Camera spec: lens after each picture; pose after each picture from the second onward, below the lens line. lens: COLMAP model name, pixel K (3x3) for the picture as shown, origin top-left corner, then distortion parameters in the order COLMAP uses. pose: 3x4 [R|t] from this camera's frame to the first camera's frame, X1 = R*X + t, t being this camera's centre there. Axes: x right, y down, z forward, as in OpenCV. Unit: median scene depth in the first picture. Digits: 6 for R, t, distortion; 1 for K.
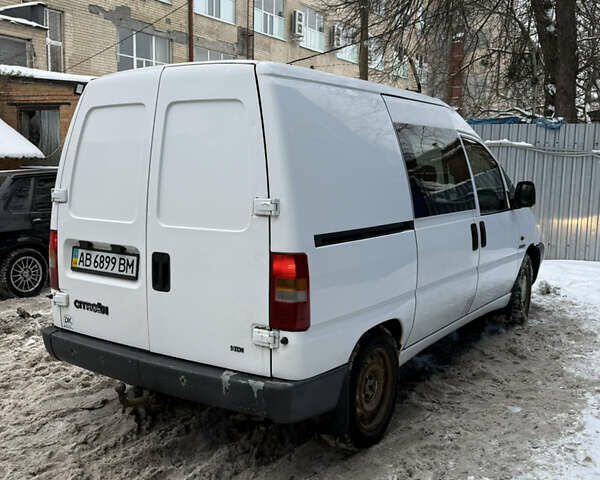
lens RADIAL K [[652.0, 0, 300.0], [0, 652.0, 240.0], [0, 0, 1]] dist [0.173580, -0.361061]
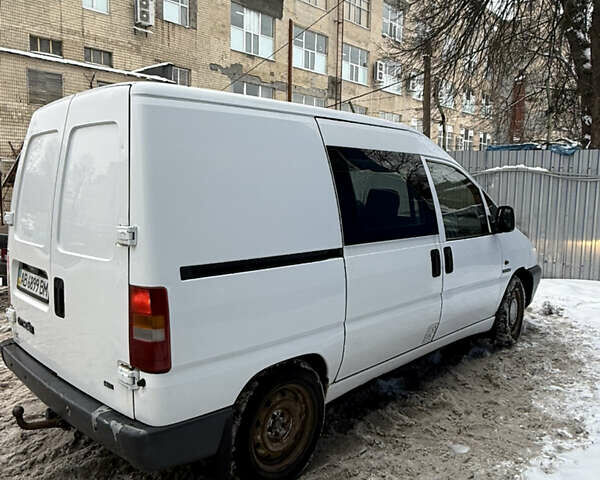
lens RADIAL K [[525.4, 0, 302.1], [0, 525.4, 234.8], [0, 0, 1]] dist [-0.000259, 0.000882]
pose [[0.984886, 0.016007, -0.172461, 0.245488], [-0.019965, 0.999575, -0.021239, -0.031646], [0.172047, 0.024361, 0.984787, 0.241194]]
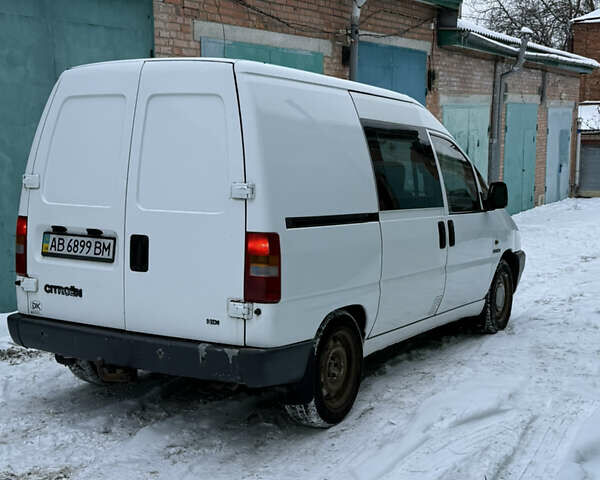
lens RADIAL K [[931.4, 0, 328.4], [0, 931.4, 240.7], [0, 0, 1]] dist [0.033301, 0.022261]
pose [[0.995801, 0.014906, 0.090326, -0.037686], [-0.011530, 0.999220, -0.037777, 0.070664], [-0.090819, 0.036577, 0.995196, -0.453419]]
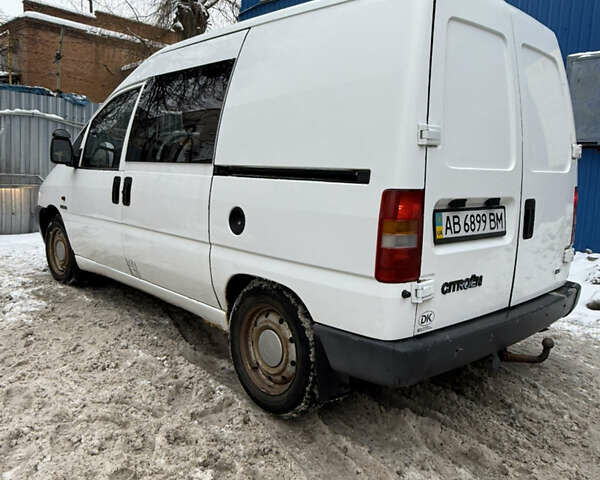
lens RADIAL K [[525.4, 0, 302.1], [0, 525.4, 234.8], [0, 0, 1]] dist [-0.000259, 0.000882]
pose [[0.215544, -0.126446, 0.968273, -0.896204], [0.088470, 0.990032, 0.109593, -0.037251], [-0.972478, 0.062041, 0.224582, 0.994075]]
